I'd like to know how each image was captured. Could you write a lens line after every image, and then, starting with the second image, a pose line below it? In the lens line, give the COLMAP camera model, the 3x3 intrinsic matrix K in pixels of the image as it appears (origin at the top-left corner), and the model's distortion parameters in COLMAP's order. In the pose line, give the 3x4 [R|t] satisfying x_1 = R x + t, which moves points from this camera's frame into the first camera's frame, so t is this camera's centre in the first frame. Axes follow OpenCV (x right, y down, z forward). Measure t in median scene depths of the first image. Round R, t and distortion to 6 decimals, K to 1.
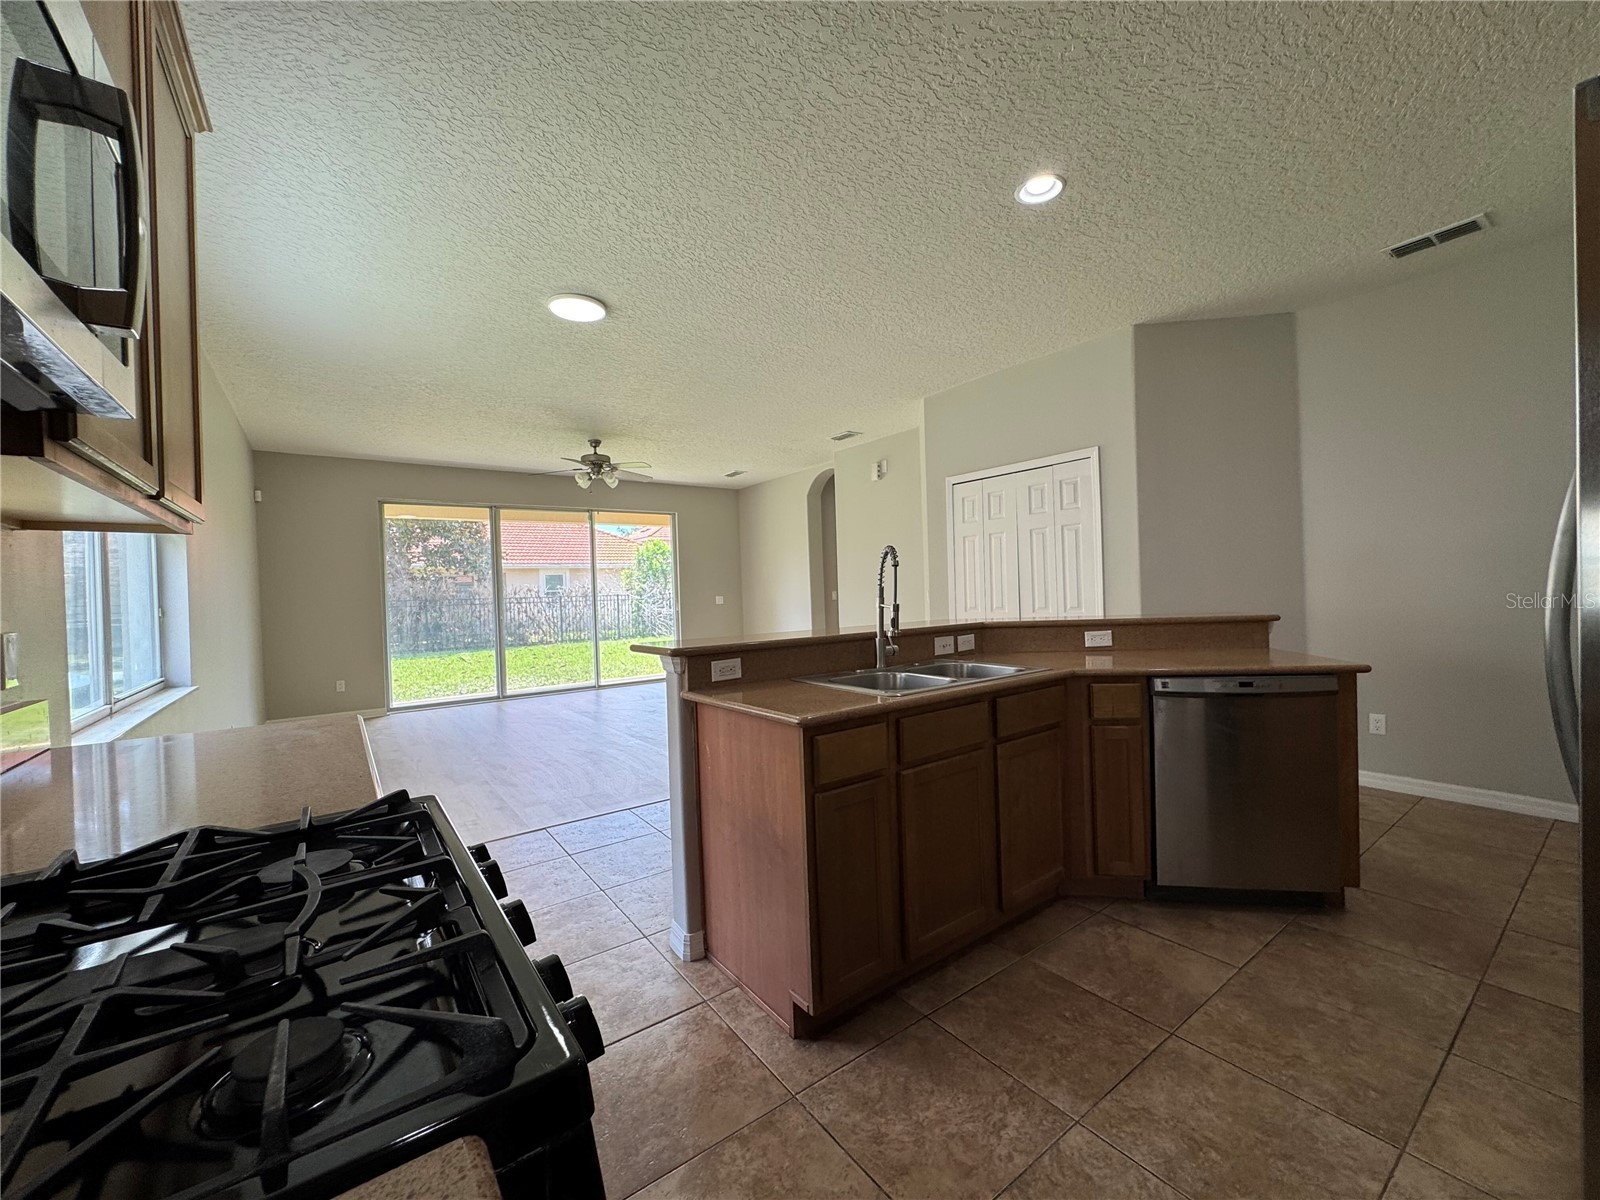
lens RADIAL K [[638.9, 0, 799.5], [0, 638.9, 597.8], [0, 0, 1]] dist [-0.002514, 0.000475]
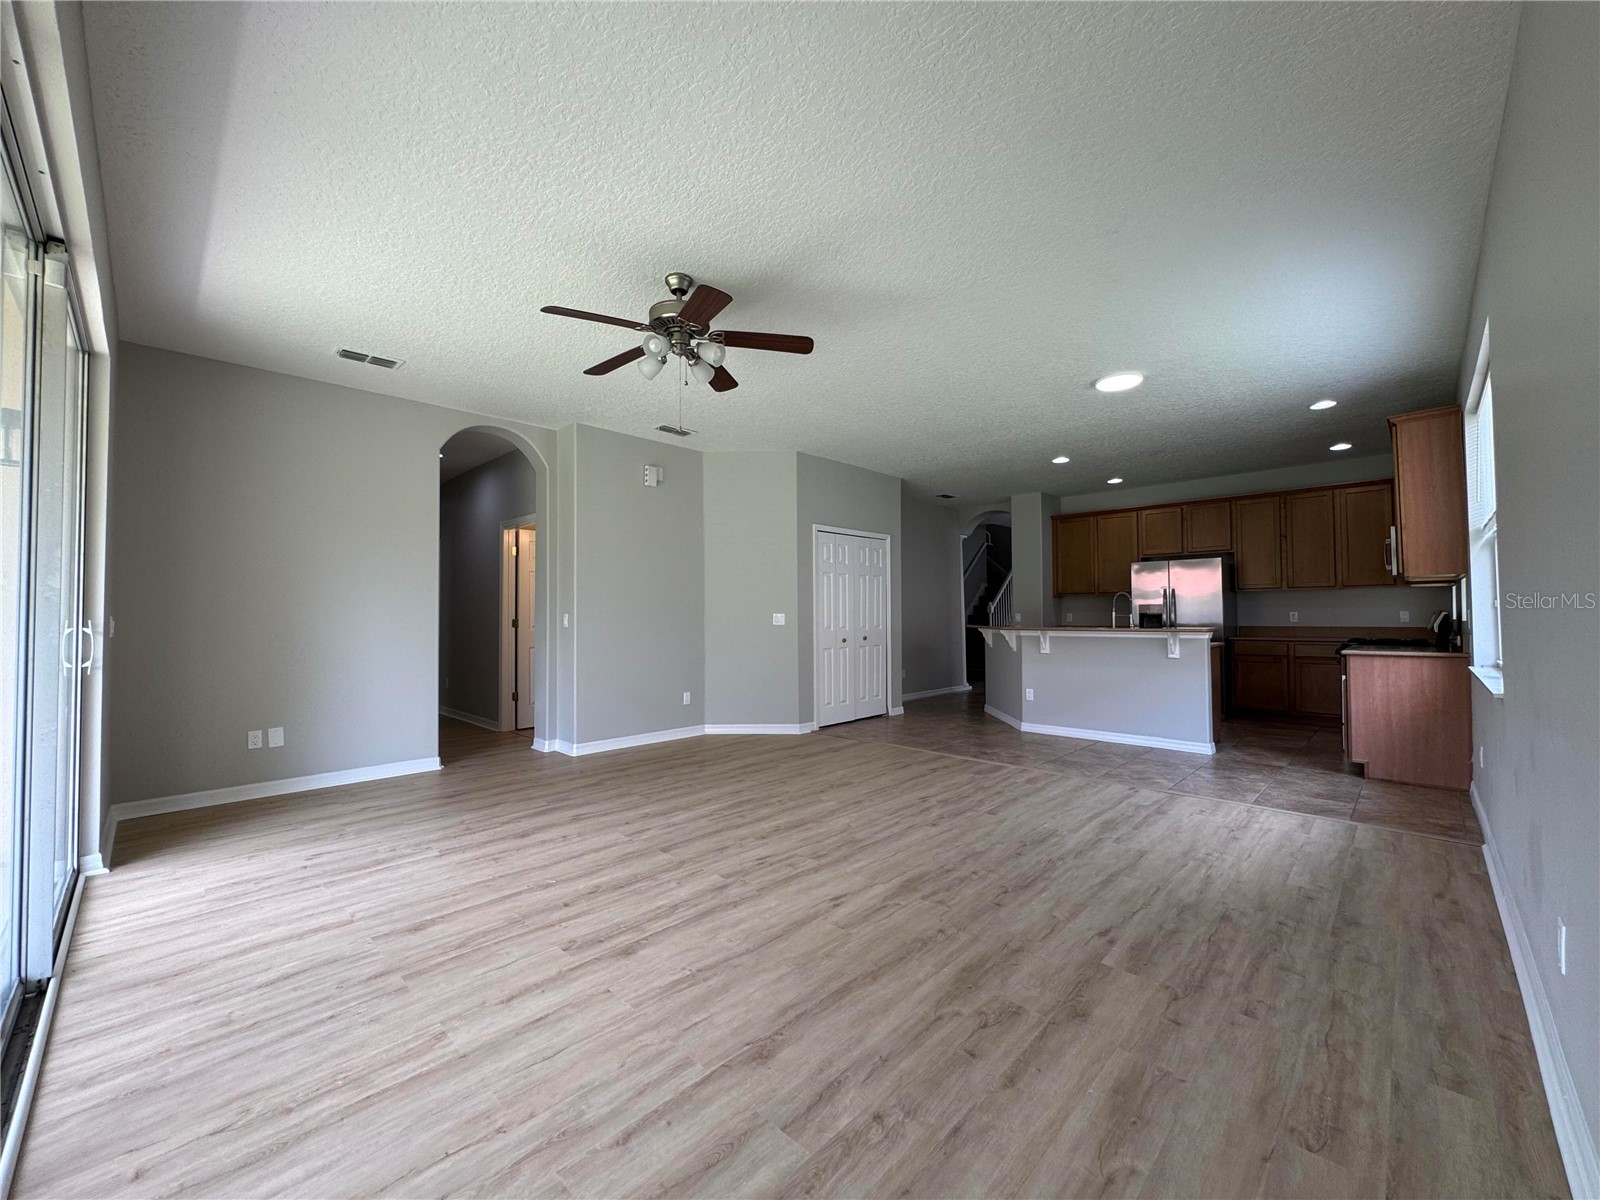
lens RADIAL K [[638.9, 0, 800.6], [0, 638.9, 598.0], [0, 0, 1]] dist [-0.002514, 0.000475]
pose [[-0.166918, 0.057822, 0.984274, -2.615978], [0.021660, 0.998253, -0.054970, 0.065382], [-0.985733, 0.012144, -0.167879, 3.260584]]
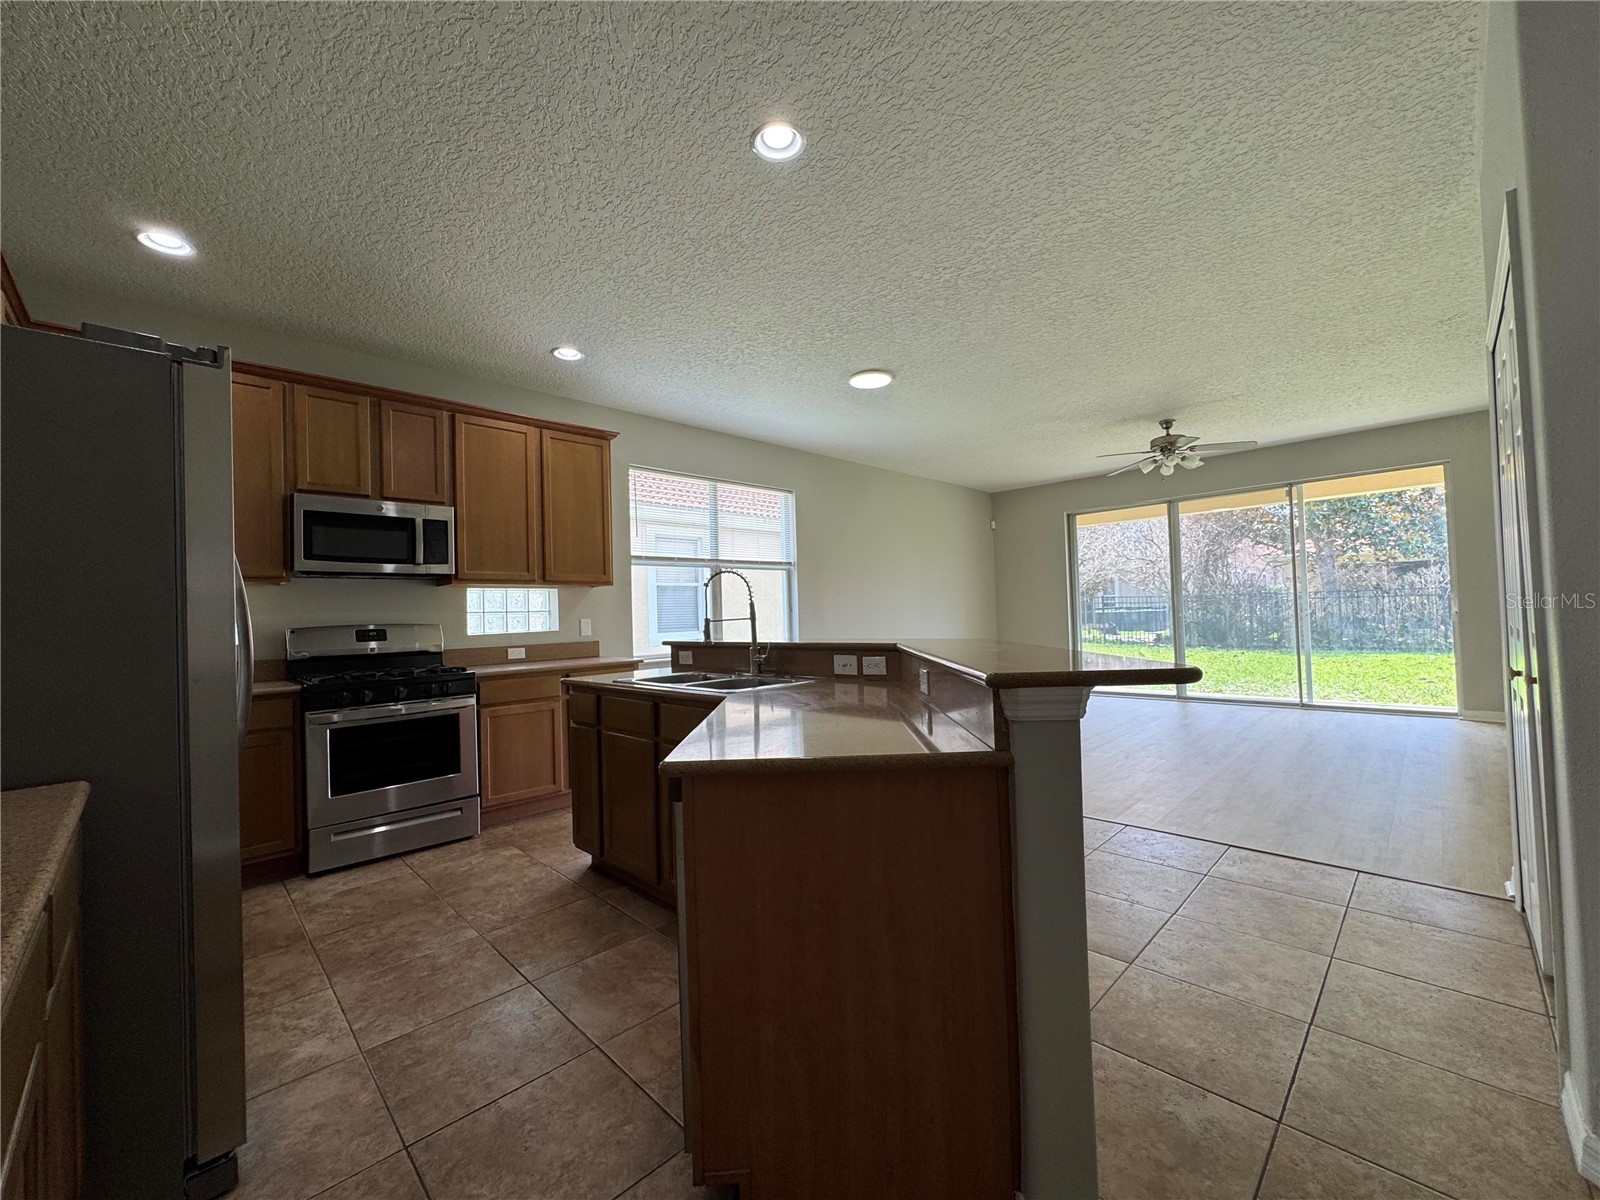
lens RADIAL K [[638.9, 0, 802.7], [0, 638.9, 596.2], [0, 0, 1]] dist [-0.002514, 0.000475]
pose [[0.154220, -0.000543, -0.988036, 1.596216], [0.019191, 0.999813, 0.002446, -0.038187], [0.987850, -0.019338, 0.154202, 1.146341]]
